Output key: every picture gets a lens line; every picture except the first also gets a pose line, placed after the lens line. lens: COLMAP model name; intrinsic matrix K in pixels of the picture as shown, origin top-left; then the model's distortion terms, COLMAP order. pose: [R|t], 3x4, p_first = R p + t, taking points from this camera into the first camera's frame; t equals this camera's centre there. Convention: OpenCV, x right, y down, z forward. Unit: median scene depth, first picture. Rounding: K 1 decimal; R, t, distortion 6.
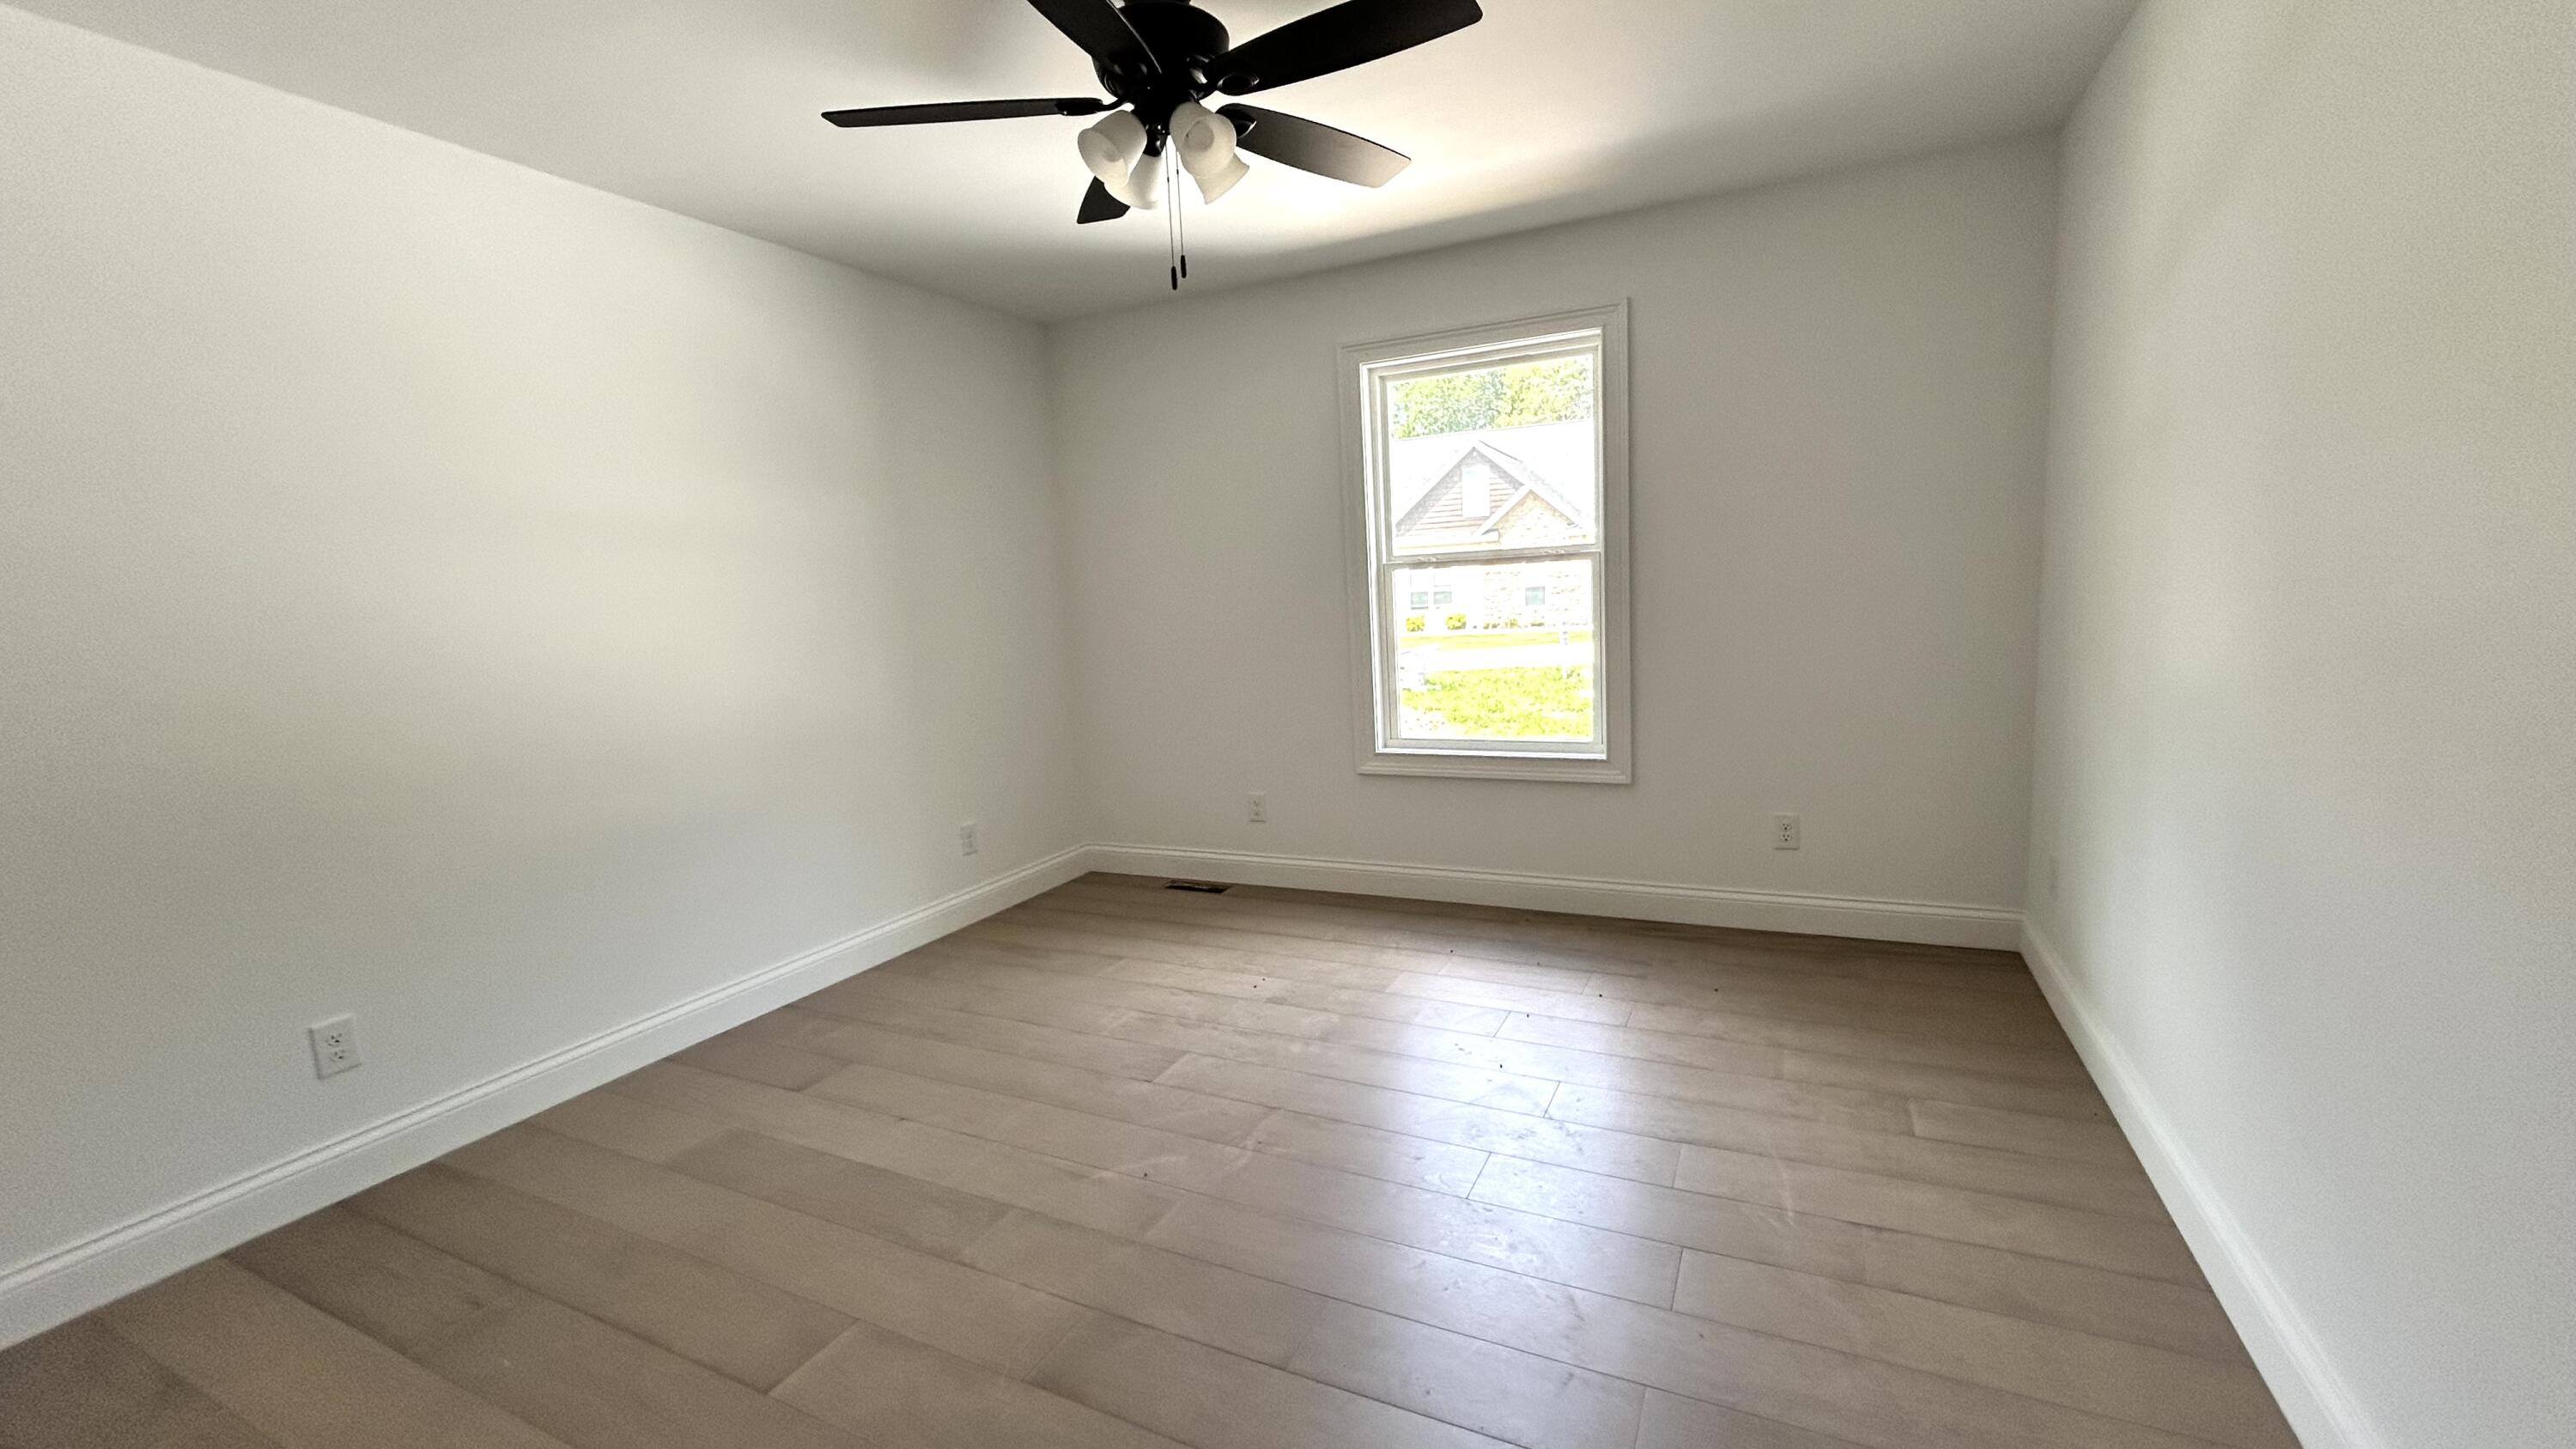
lens RADIAL K [[1093.9, 0, 1288.0], [0, 1093.9, 724.5], [0, 0, 1]] dist [-0.000807, -0.000033]
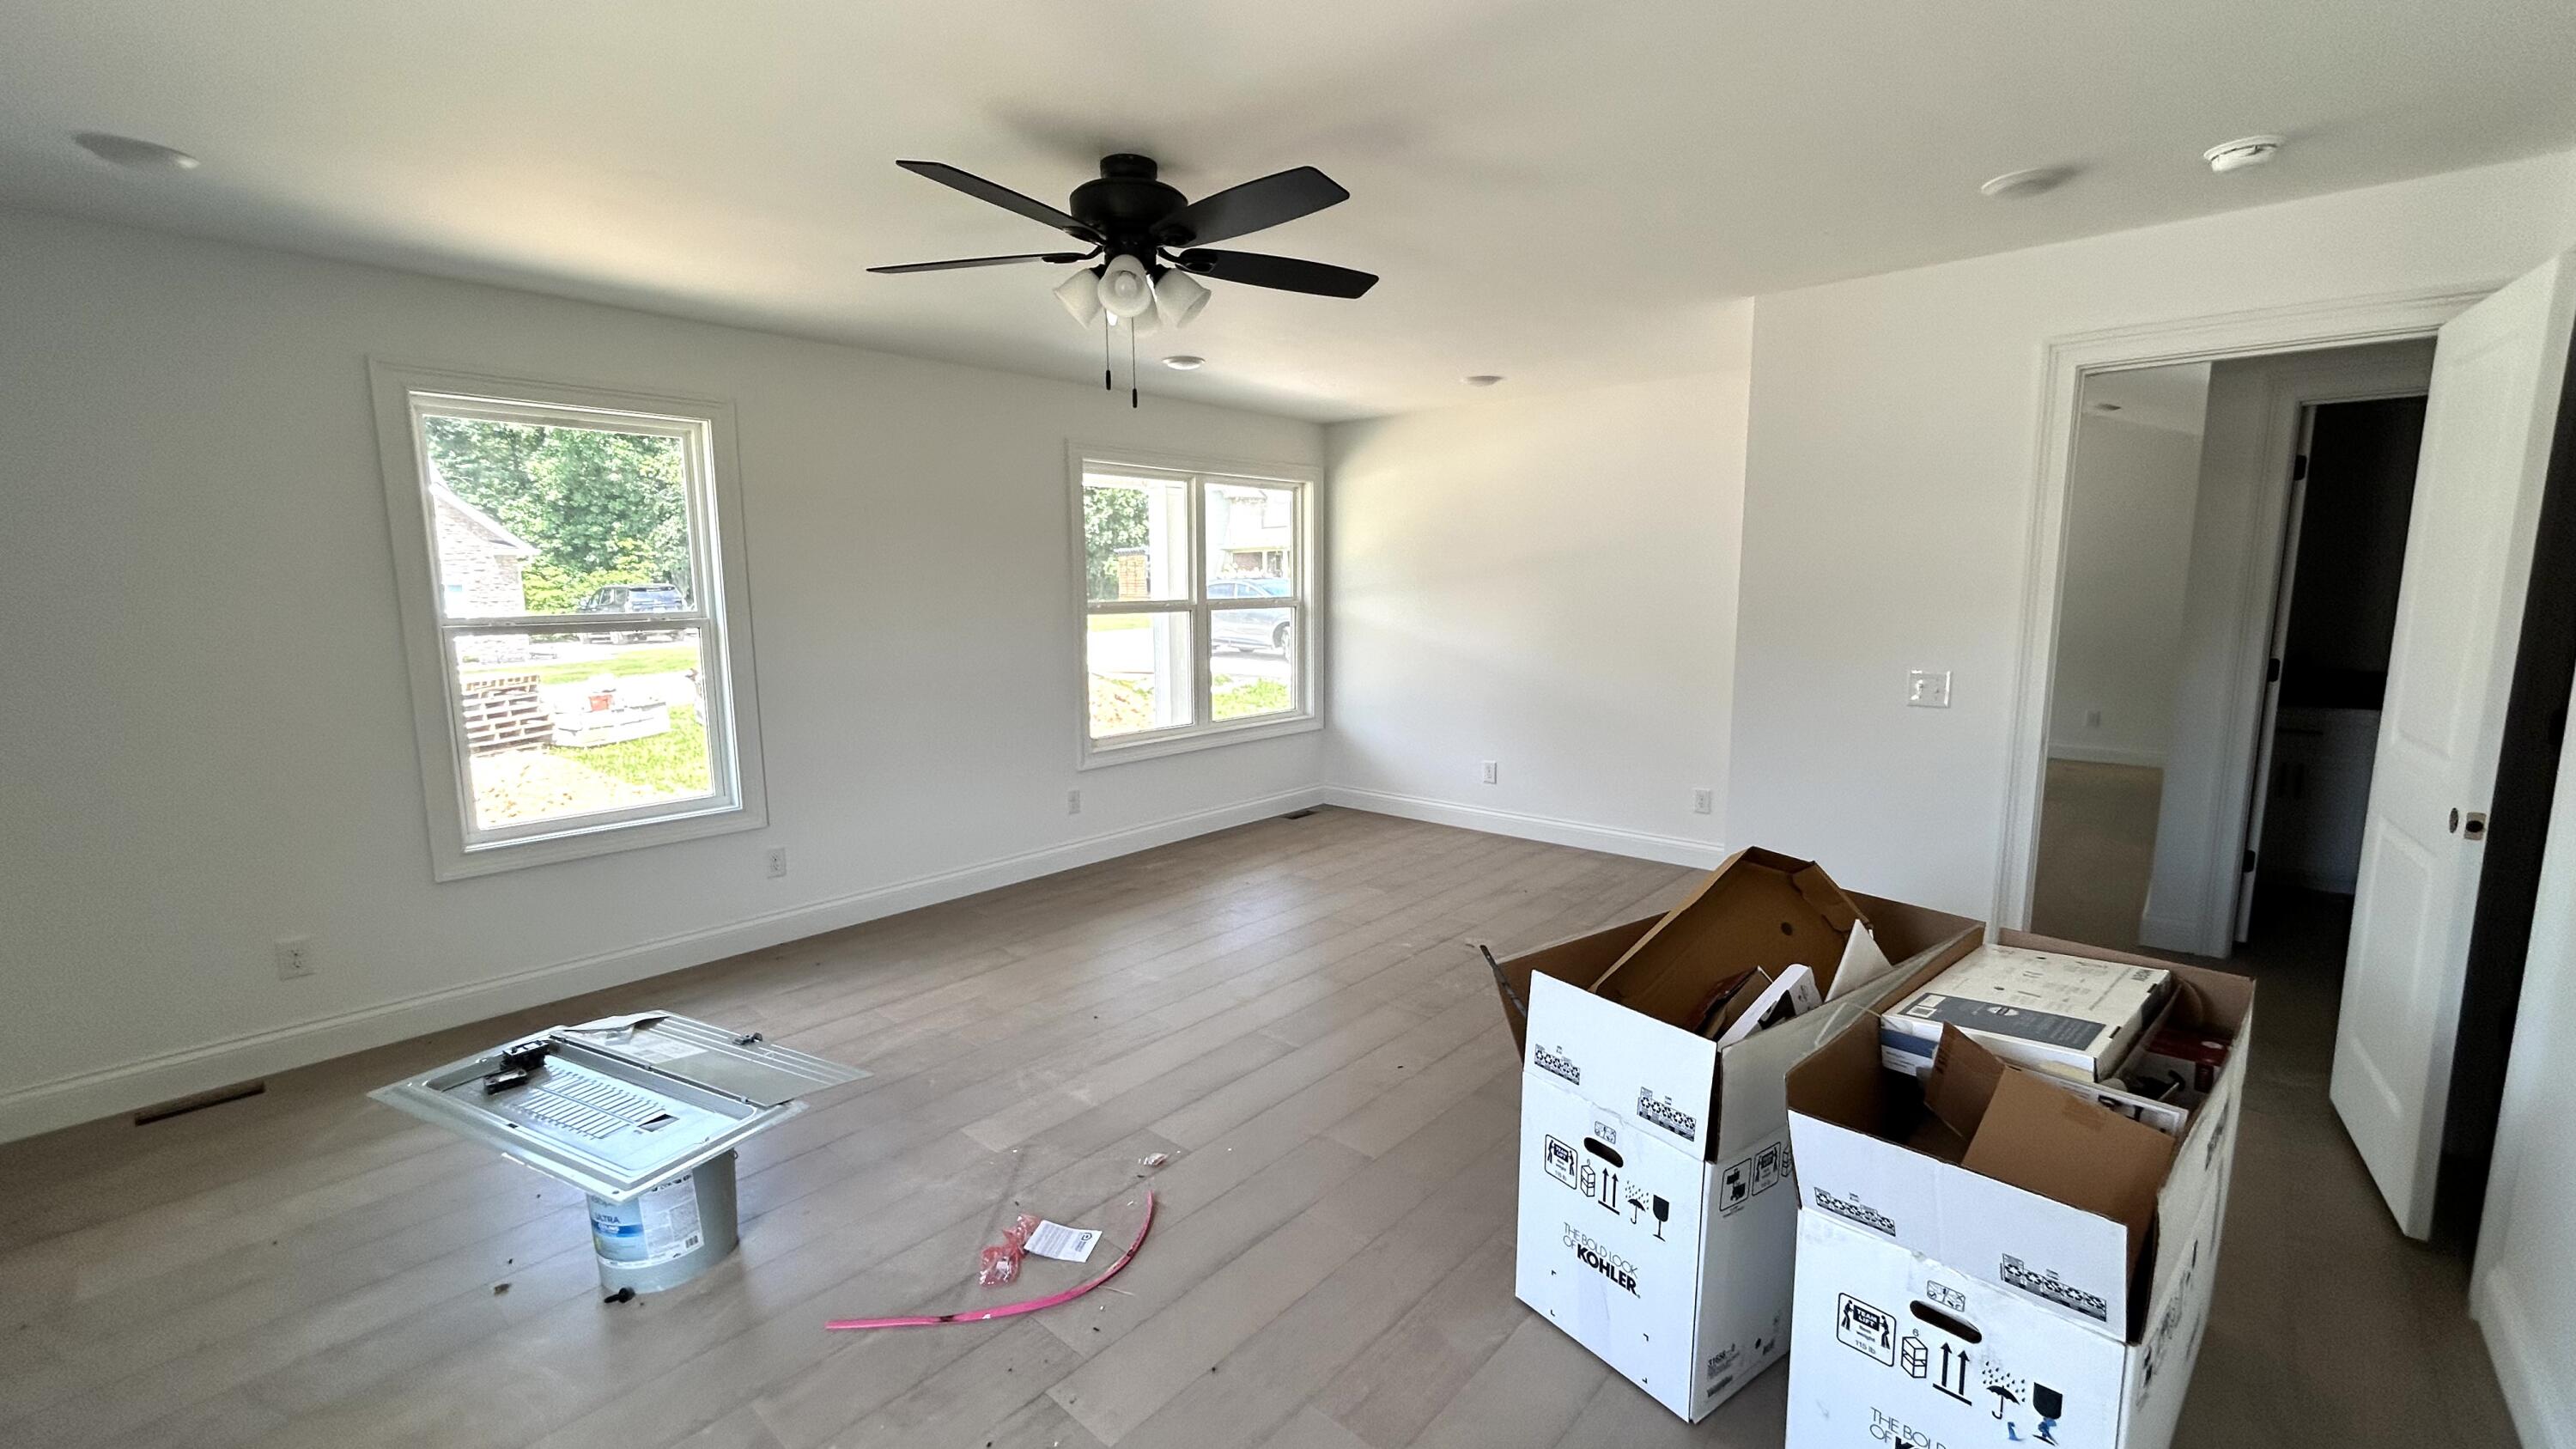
lens RADIAL K [[982.8, 0, 1288.0], [0, 982.8, 724.5], [0, 0, 1]] dist [0.000002, -0.000019]
pose [[0.272267, -0.065344, 0.960001, -0.496987], [0.137339, 0.990116, 0.028443, -0.005805], [-0.952370, 0.124102, 0.278550, 0.191107]]
